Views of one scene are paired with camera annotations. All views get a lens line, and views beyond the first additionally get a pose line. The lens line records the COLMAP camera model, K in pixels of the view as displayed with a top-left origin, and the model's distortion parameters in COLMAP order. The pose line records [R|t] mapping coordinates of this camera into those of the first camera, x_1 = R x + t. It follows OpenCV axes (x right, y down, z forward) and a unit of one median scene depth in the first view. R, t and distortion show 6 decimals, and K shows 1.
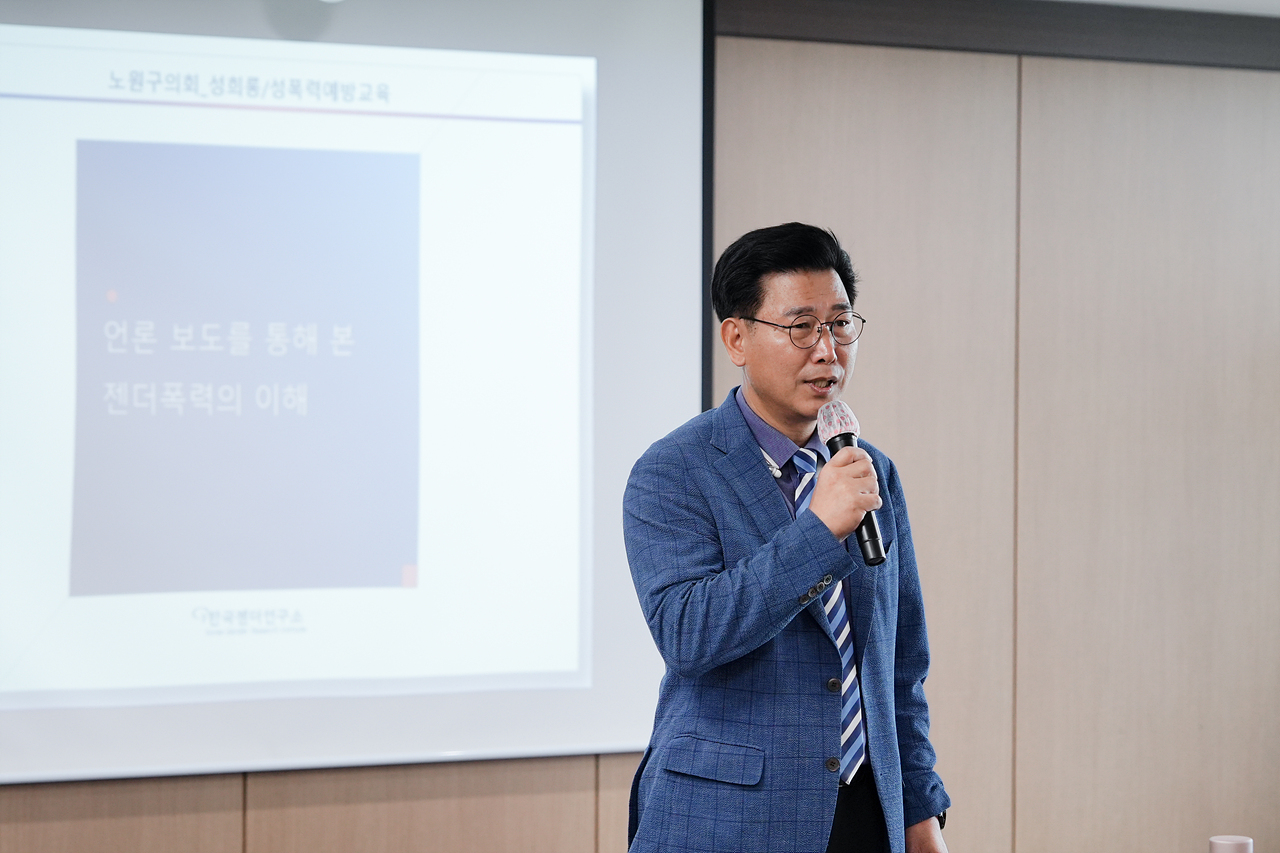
lens RADIAL K [[3646.2, 0, 640.0], [0, 3646.2, 426.5], [0, 0, 1]] dist [0.030295, -0.082133]
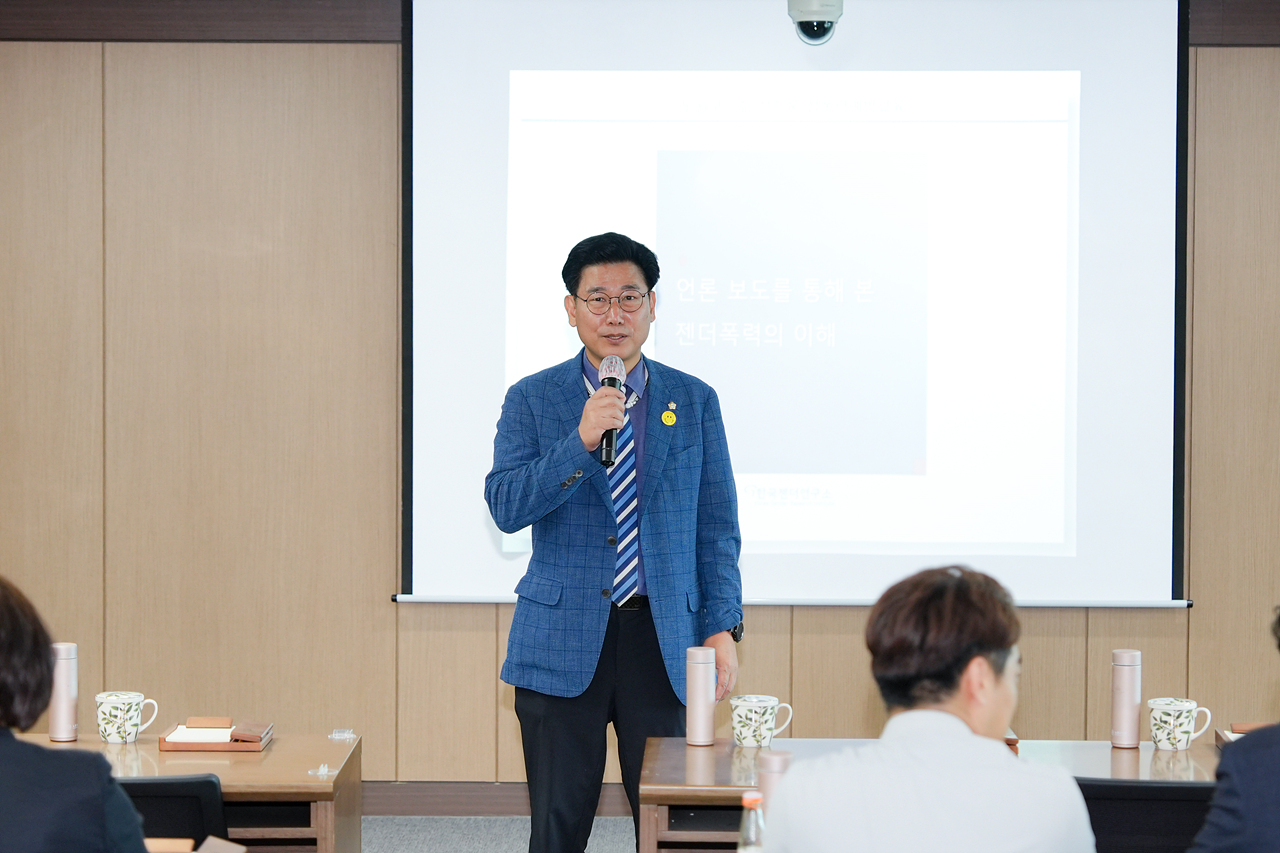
lens RADIAL K [[3311.0, 0, 640.0], [0, 3311.0, 426.5], [0, 0, 1]] dist [0.348415, -10.396076]
pose [[0.854110, 0.019603, -0.519723, 0.499776], [-0.003792, 0.999498, 0.031467, -0.012049], [0.520079, -0.024905, 0.853755, -0.094936]]
